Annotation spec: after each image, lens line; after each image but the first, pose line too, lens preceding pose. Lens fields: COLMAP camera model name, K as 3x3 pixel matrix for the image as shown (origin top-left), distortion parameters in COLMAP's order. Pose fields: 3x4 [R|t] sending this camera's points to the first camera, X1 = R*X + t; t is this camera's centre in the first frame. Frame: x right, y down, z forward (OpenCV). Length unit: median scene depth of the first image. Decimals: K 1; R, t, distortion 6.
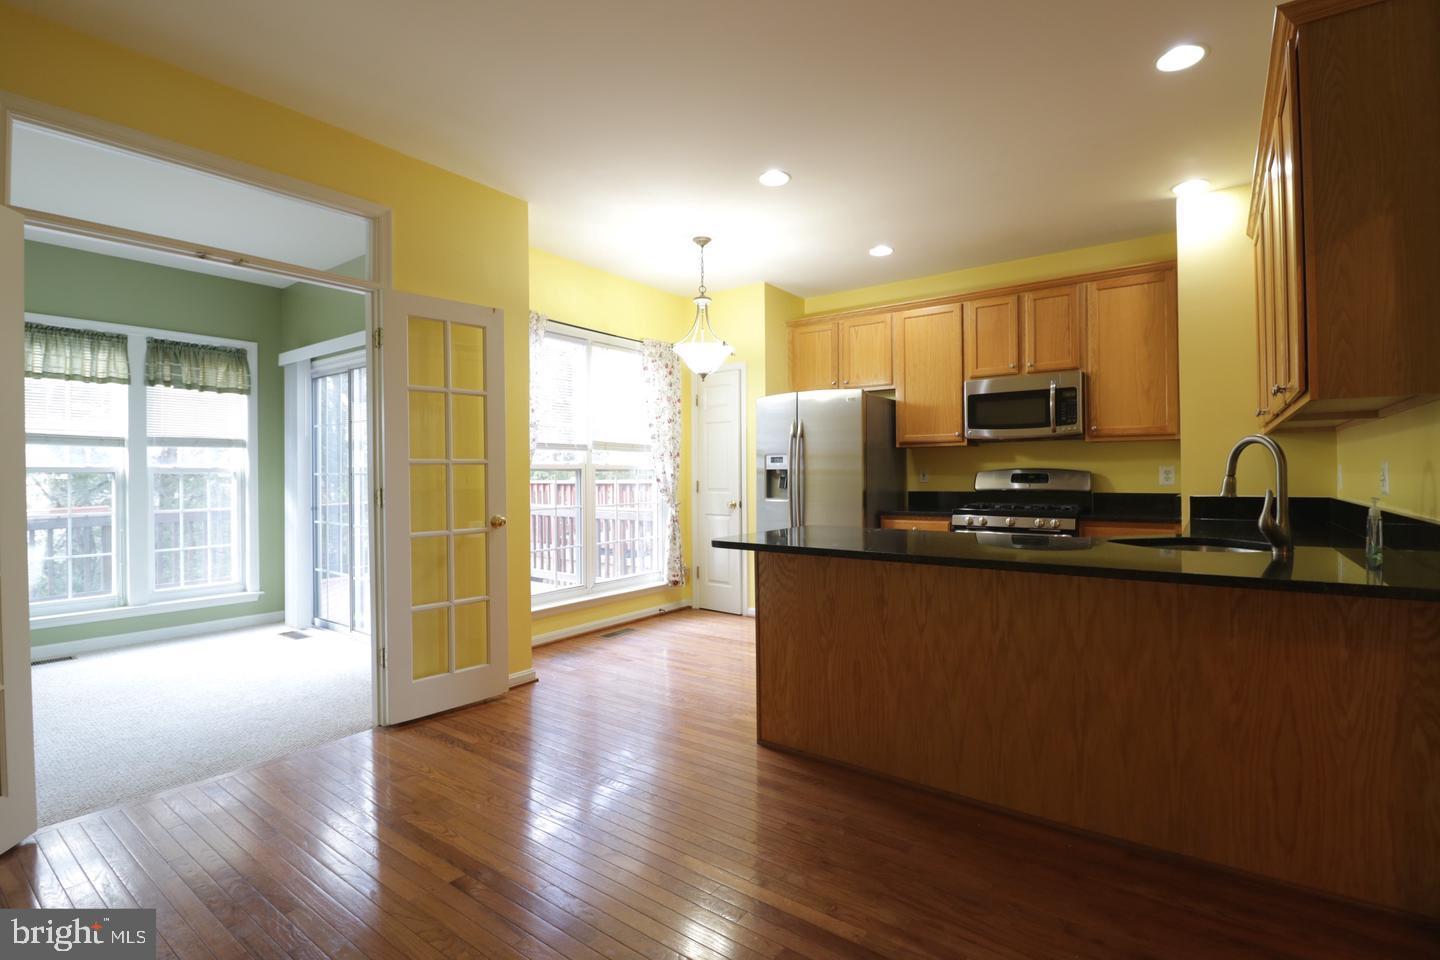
lens RADIAL K [[667.9, 0, 725.0], [0, 667.9, 471.4], [0, 0, 1]] dist [-0.013994, -0.000554]
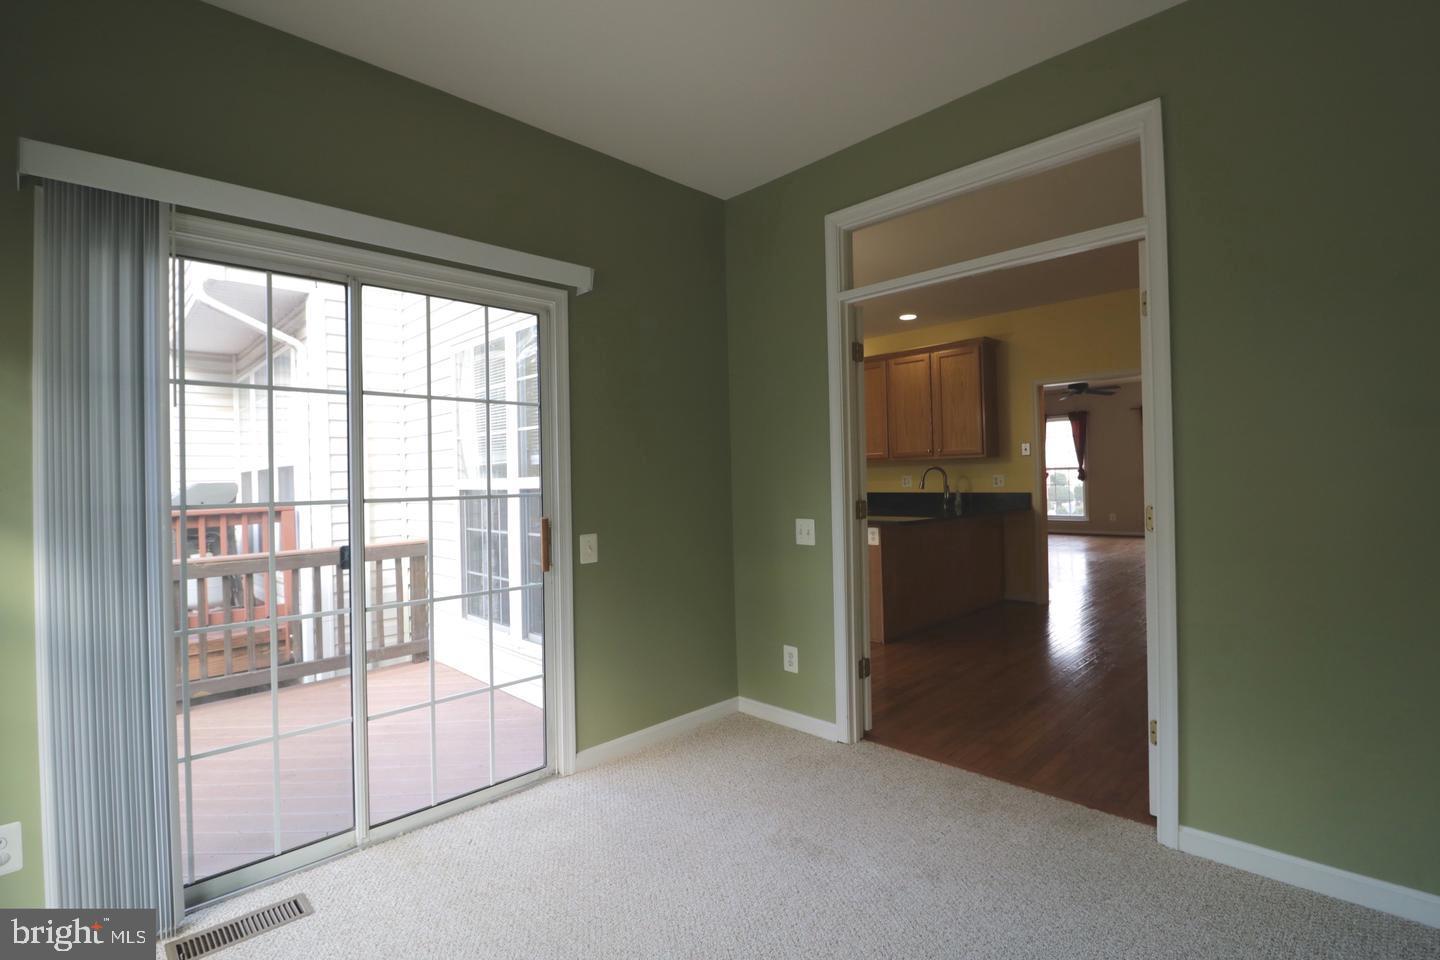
lens RADIAL K [[667.9, 0, 725.0], [0, 667.9, 471.4], [0, 0, 1]] dist [-0.013994, -0.000554]
pose [[0.154565, 0.010769, 0.987924, -1.100888], [0.023159, 0.999626, -0.014520, -0.006347], [-0.987711, 0.025123, 0.154258, 0.743476]]
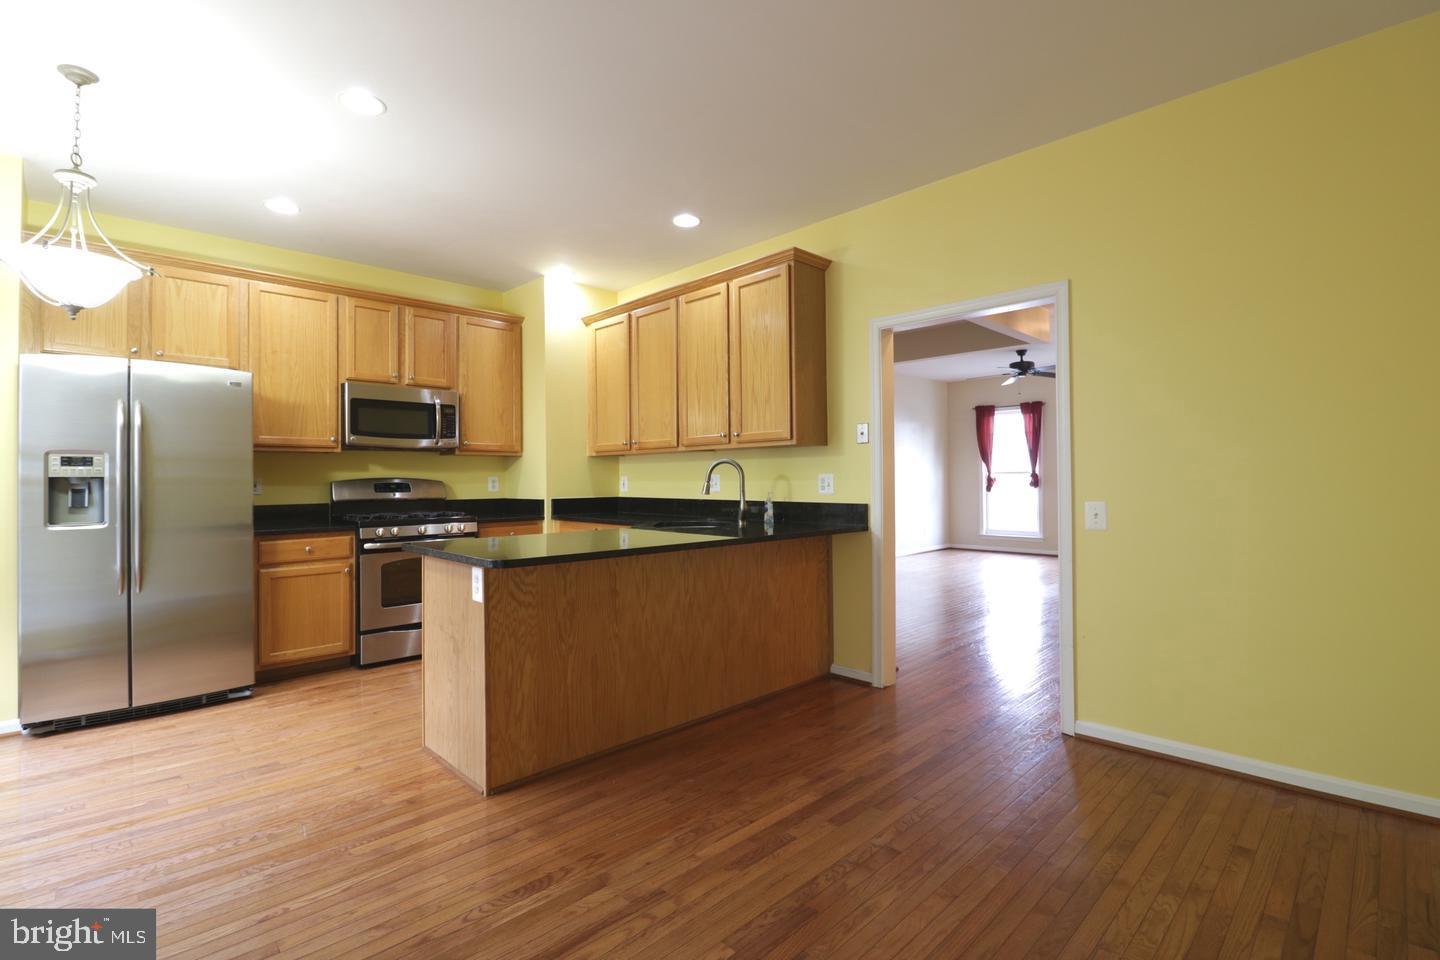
lens RADIAL K [[667.9, 0, 725.0], [0, 667.9, 471.4], [0, 0, 1]] dist [-0.013994, -0.000554]
pose [[0.158600, 0.015734, 0.987217, -0.498347], [0.003280, 0.999859, -0.016462, 0.004275], [-0.987337, 0.005849, 0.158526, 0.371281]]
